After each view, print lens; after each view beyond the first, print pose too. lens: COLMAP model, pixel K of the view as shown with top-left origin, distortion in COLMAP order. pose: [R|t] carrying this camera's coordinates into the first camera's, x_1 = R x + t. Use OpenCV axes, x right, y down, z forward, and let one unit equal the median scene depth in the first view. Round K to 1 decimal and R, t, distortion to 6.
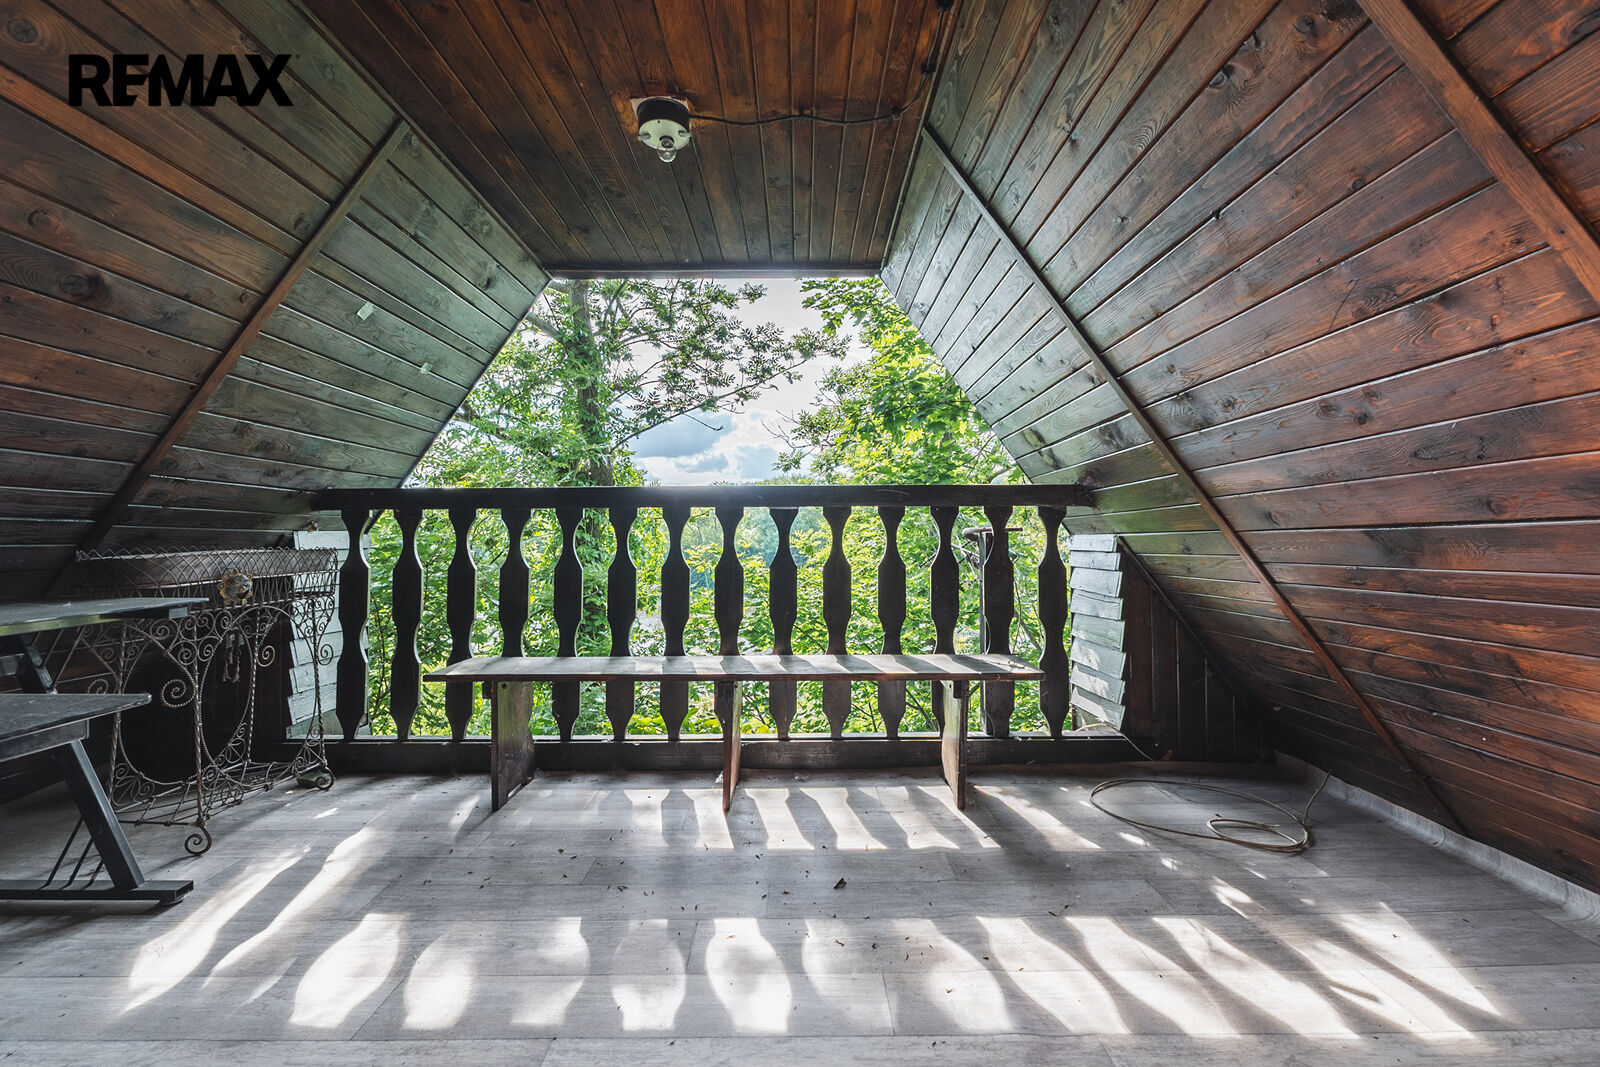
lens RADIAL K [[696.9, 0, 800.0], [0, 696.9, 533.5], [0, 0, 1]] dist [0.001879, 0.000293]
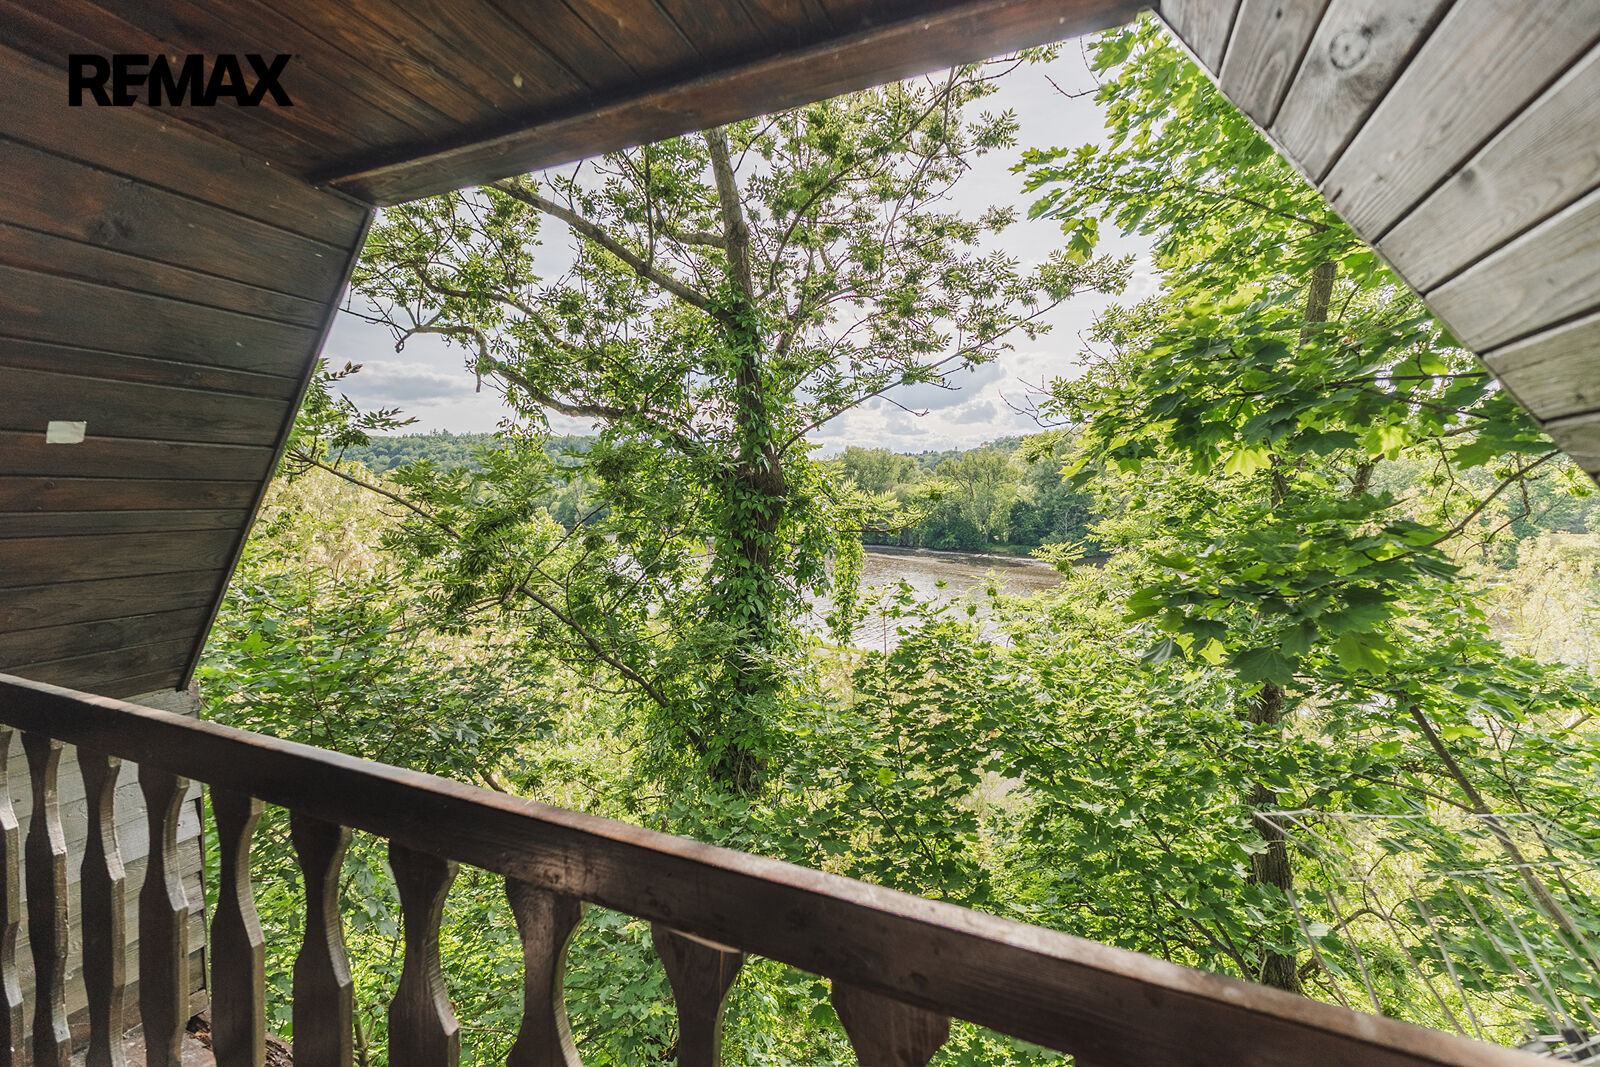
lens RADIAL K [[683.1, 0, 793.9], [0, 683.1, 496.8], [0, 0, 1]] dist [0.001413, 0.000126]
pose [[0.912736, 0.006535, -0.408498, 0.047891], [0.004311, 0.999662, 0.025626, -0.082596], [0.408528, -0.025151, 0.912399, 0.304272]]
